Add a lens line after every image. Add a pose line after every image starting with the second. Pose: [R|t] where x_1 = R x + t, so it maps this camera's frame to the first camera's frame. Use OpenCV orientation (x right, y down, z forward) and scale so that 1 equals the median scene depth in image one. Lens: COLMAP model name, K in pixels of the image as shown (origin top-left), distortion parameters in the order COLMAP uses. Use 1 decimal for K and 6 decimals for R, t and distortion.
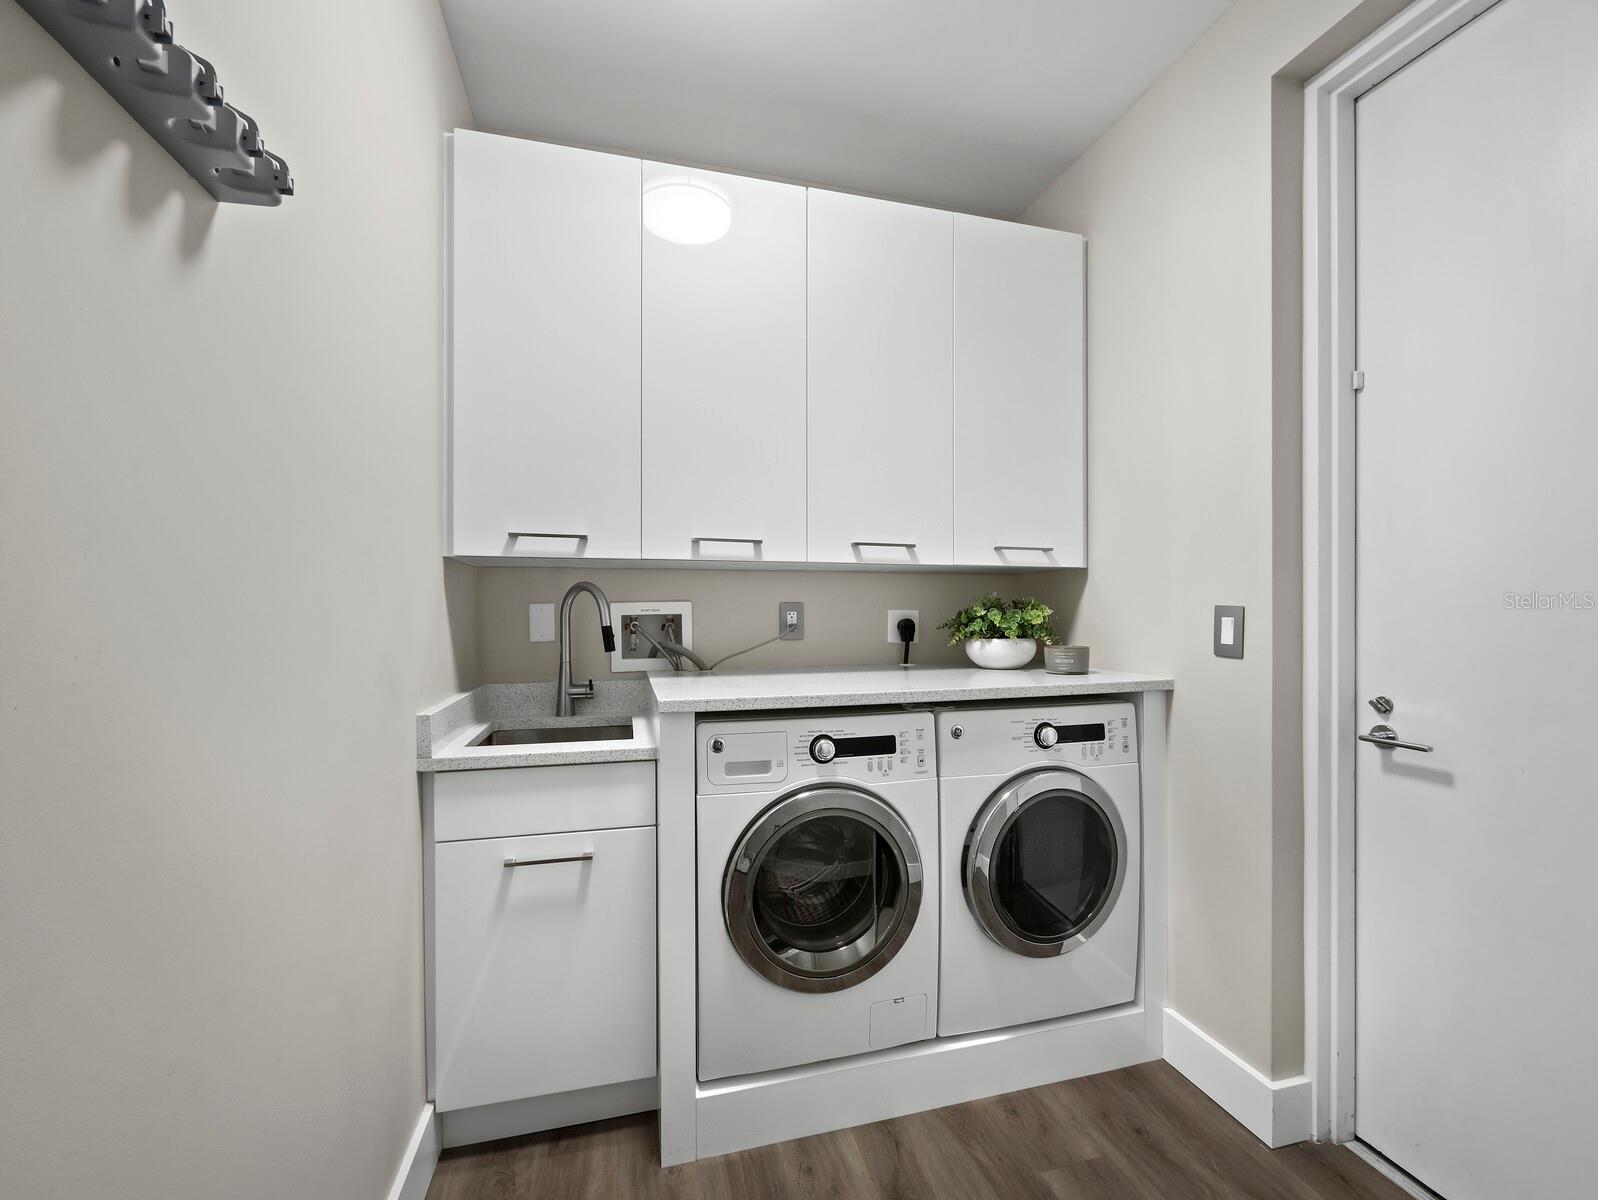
lens RADIAL K [[667.5, 0, 799.9], [0, 667.5, 604.7], [0, 0, 1]] dist [-0.001684, -0.000762]
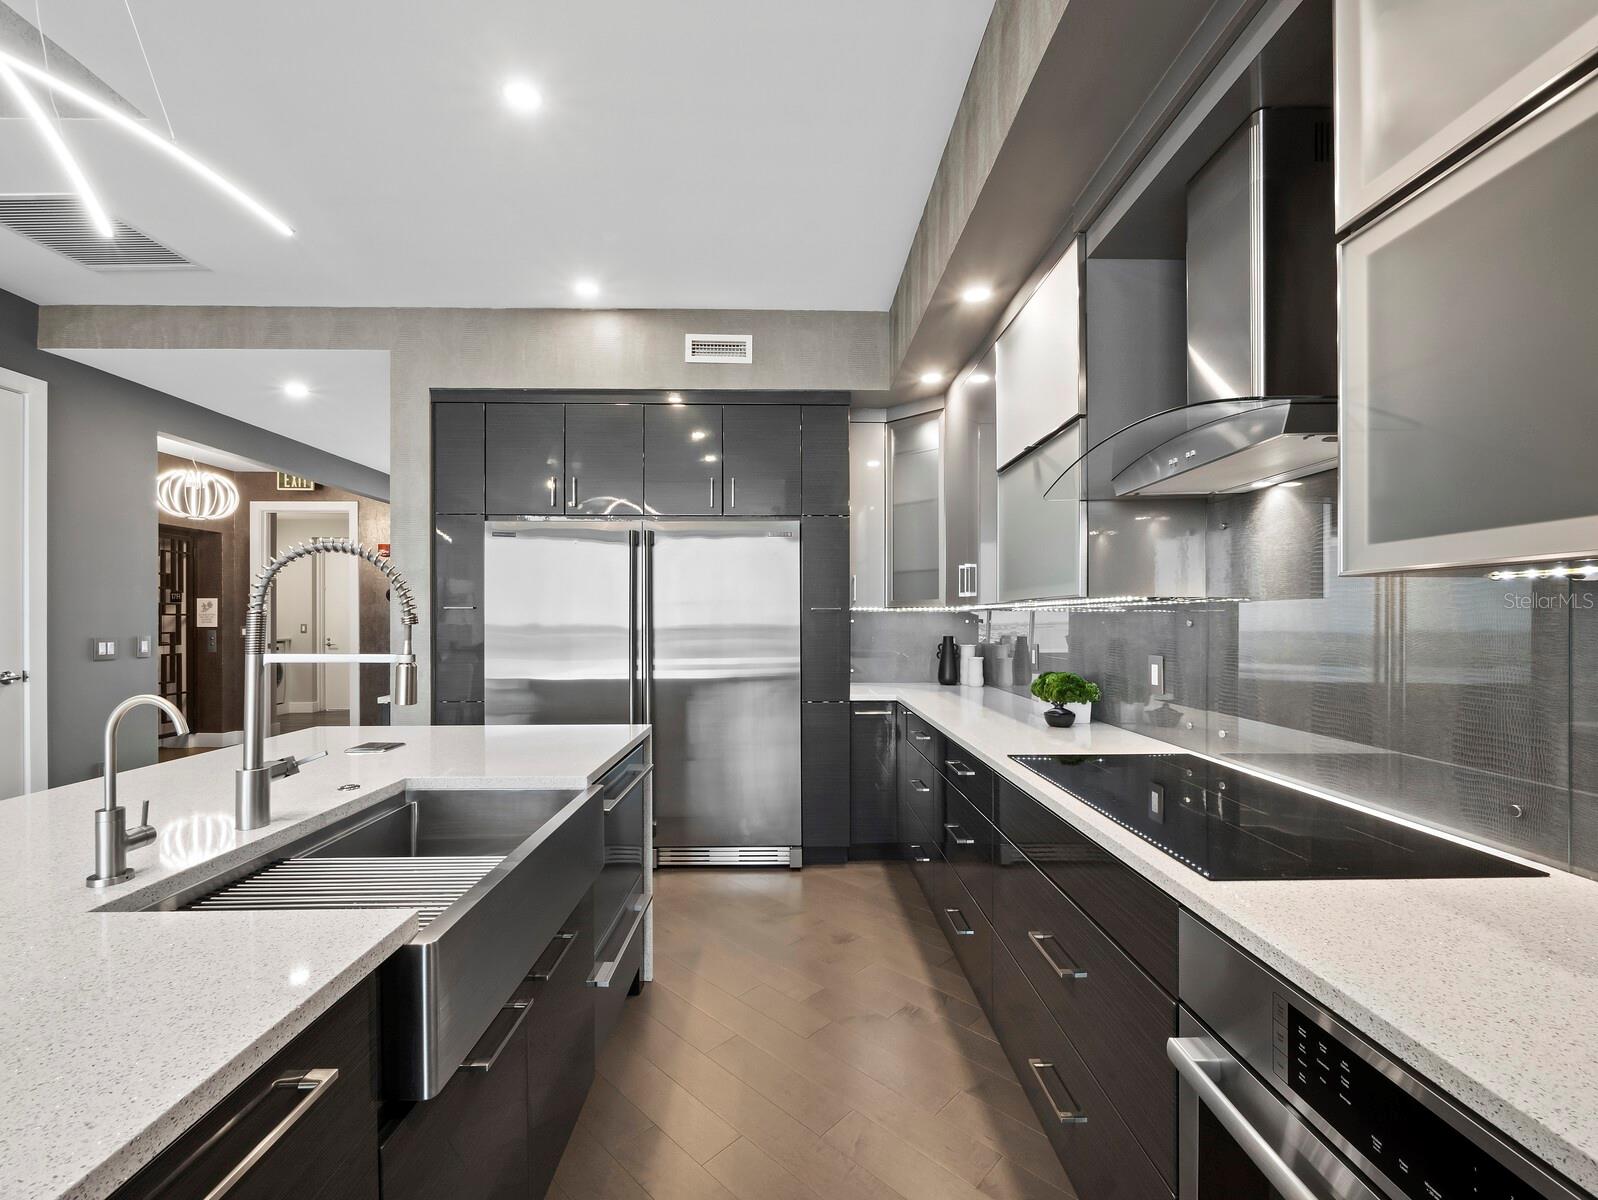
lens RADIAL K [[667.5, 0, 813.0], [0, 667.5, 613.9], [0, 0, 1]] dist [-0.001684, -0.000762]
pose [[0.235479, 0.003020, 0.971875, -4.020999], [0.003384, 0.999987, -0.003927, -0.050455], [-0.971874, 0.004214, 0.235465, -4.755231]]
